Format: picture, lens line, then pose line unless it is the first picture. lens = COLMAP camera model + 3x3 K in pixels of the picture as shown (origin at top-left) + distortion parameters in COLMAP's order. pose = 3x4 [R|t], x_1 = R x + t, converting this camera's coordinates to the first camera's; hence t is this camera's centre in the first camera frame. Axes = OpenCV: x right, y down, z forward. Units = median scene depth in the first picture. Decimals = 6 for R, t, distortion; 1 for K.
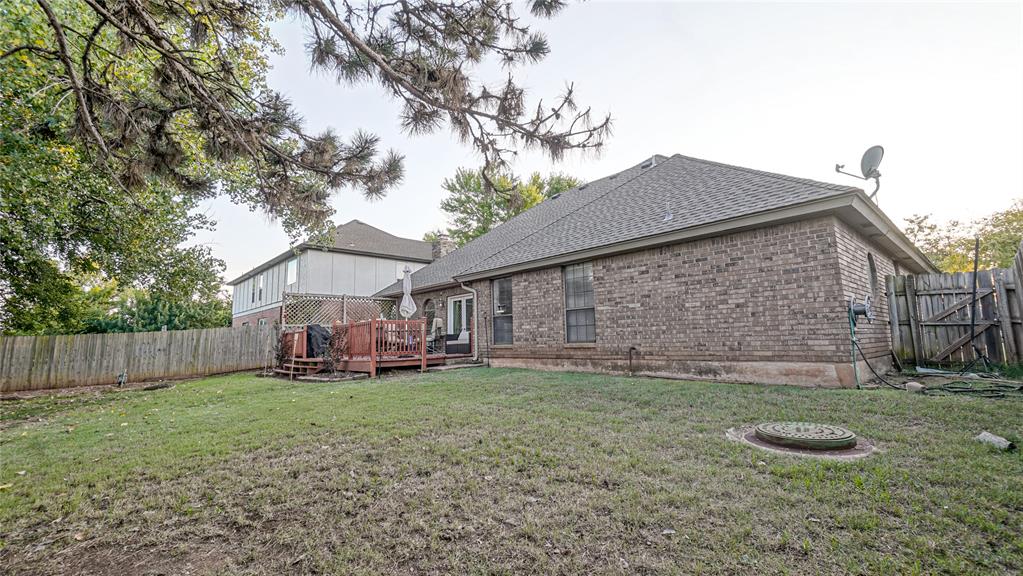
lens RADIAL K [[444.9, 0, 507.3], [0, 444.9, 277.4], [0, 0, 1]] dist [-0.017488, 0.012945]
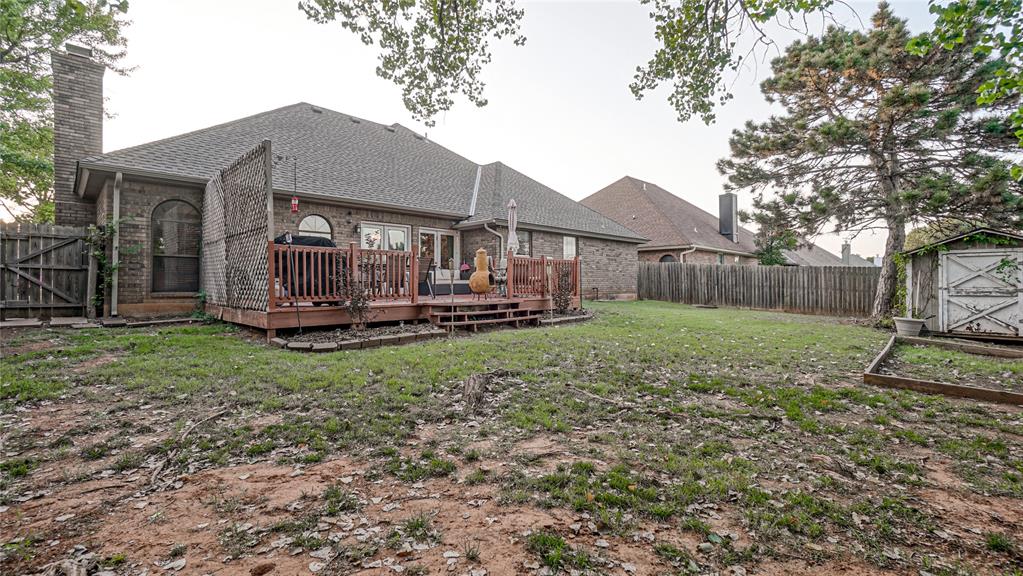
lens RADIAL K [[444.9, 0, 507.3], [0, 444.9, 277.4], [0, 0, 1]] dist [-0.017488, 0.012945]
pose [[-0.044771, 0.051077, 0.997691, -1.188993], [-0.143354, 0.988028, -0.057015, 0.200660], [-0.988658, -0.145576, -0.036913, 1.043995]]
